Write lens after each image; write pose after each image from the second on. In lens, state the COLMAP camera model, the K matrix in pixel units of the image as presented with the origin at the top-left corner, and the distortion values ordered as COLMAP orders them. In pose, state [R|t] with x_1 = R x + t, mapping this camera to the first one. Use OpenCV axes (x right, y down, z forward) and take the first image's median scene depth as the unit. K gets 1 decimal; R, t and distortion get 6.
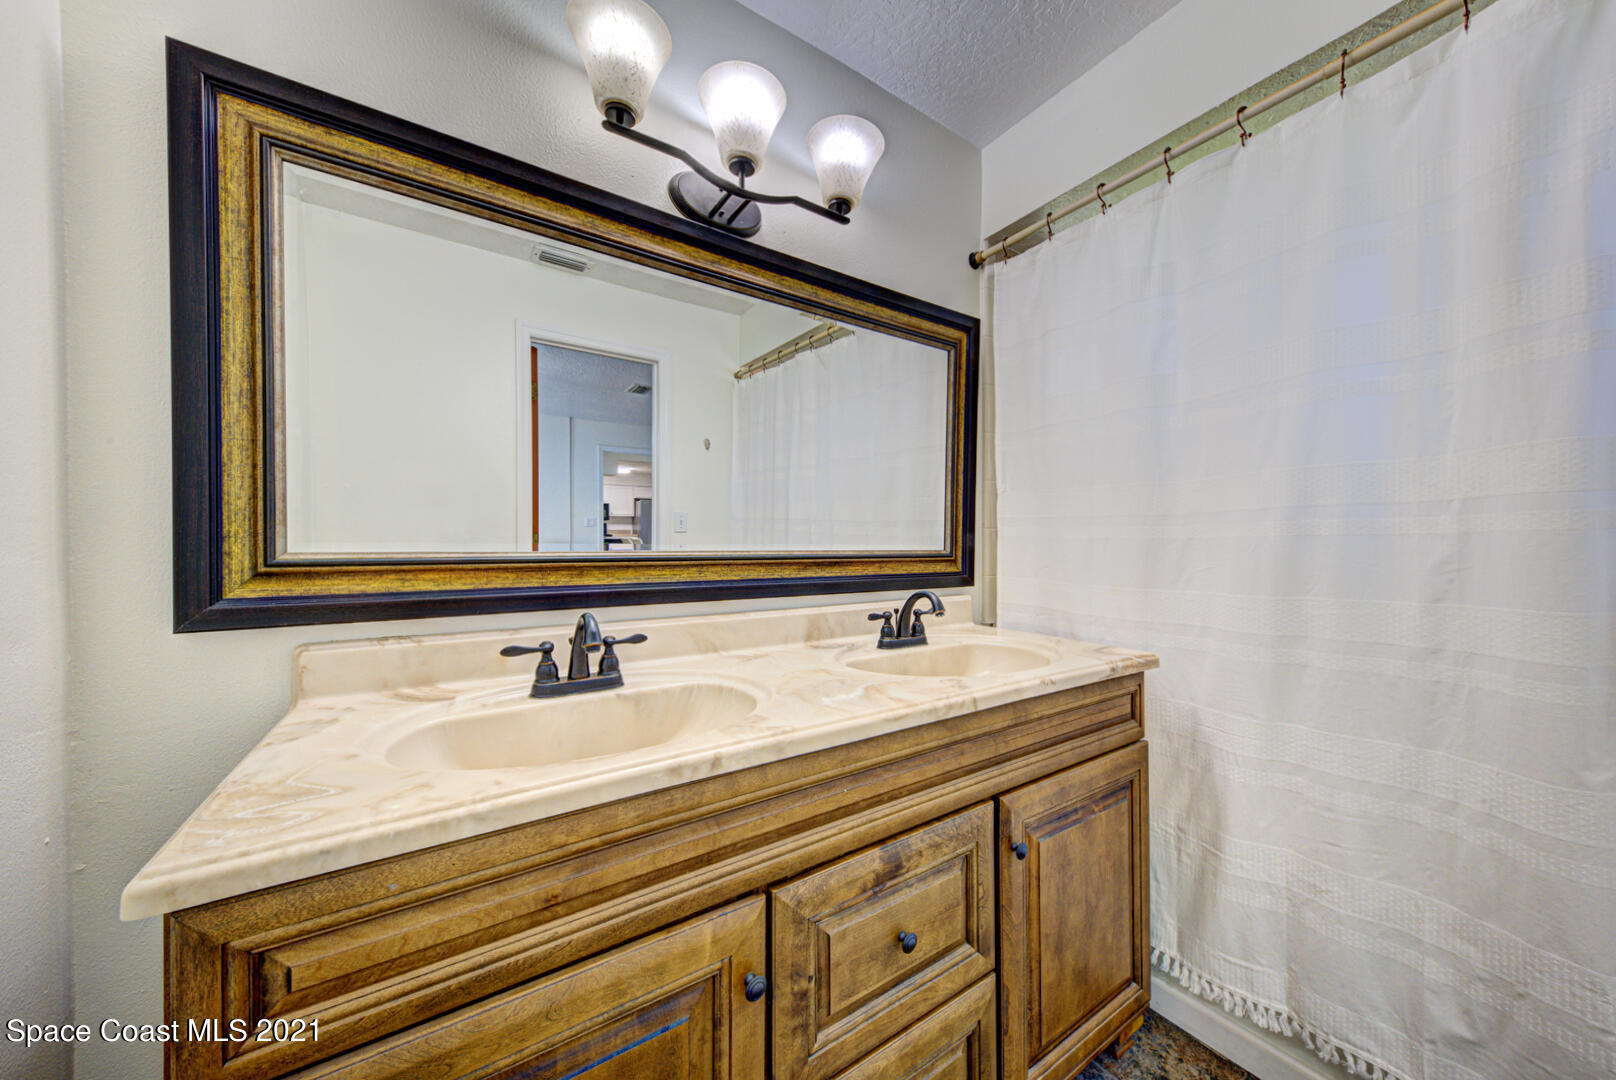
lens RADIAL K [[552.3, 0, 808.9], [0, 552.3, 543.7], [0, 0, 1]] dist [0.020391, -0.002488]
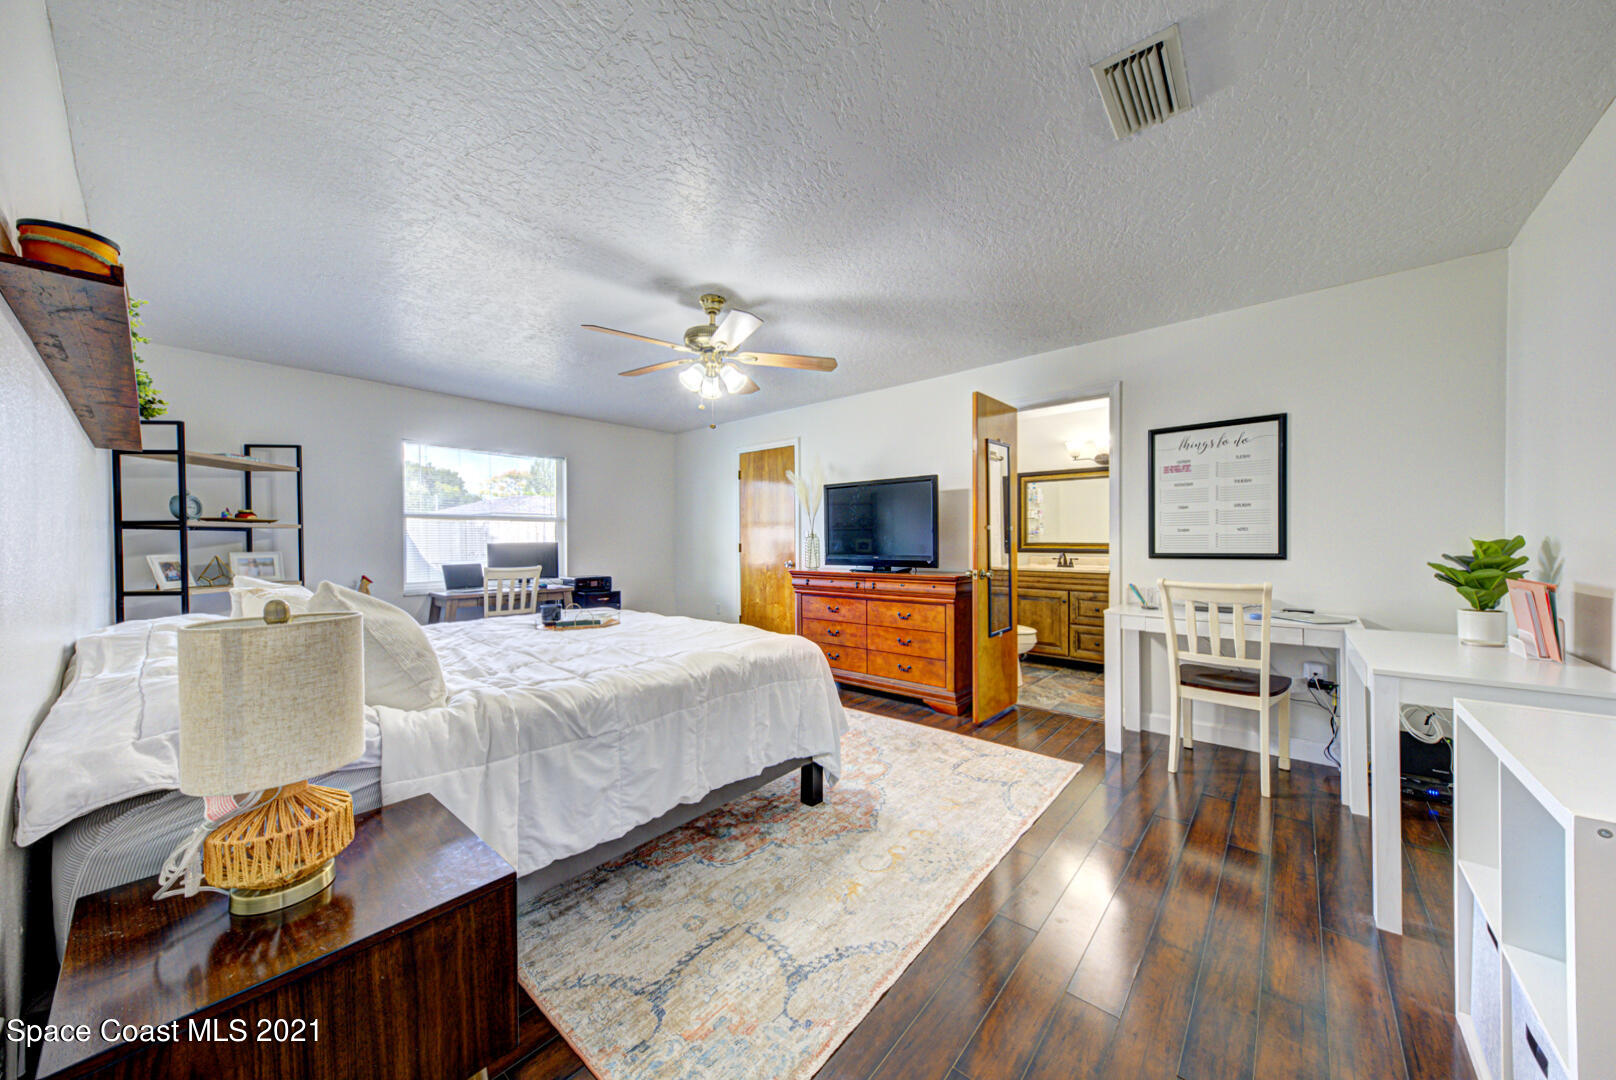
lens RADIAL K [[552.3, 0, 811.9], [0, 552.3, 539.9], [0, 0, 1]] dist [0.020391, -0.002488]
pose [[0.265960, 0.006575, -0.963962, 4.824826], [0.004639, 0.999956, 0.008101, -0.074206], [0.963973, -0.006626, 0.265918, -3.305507]]
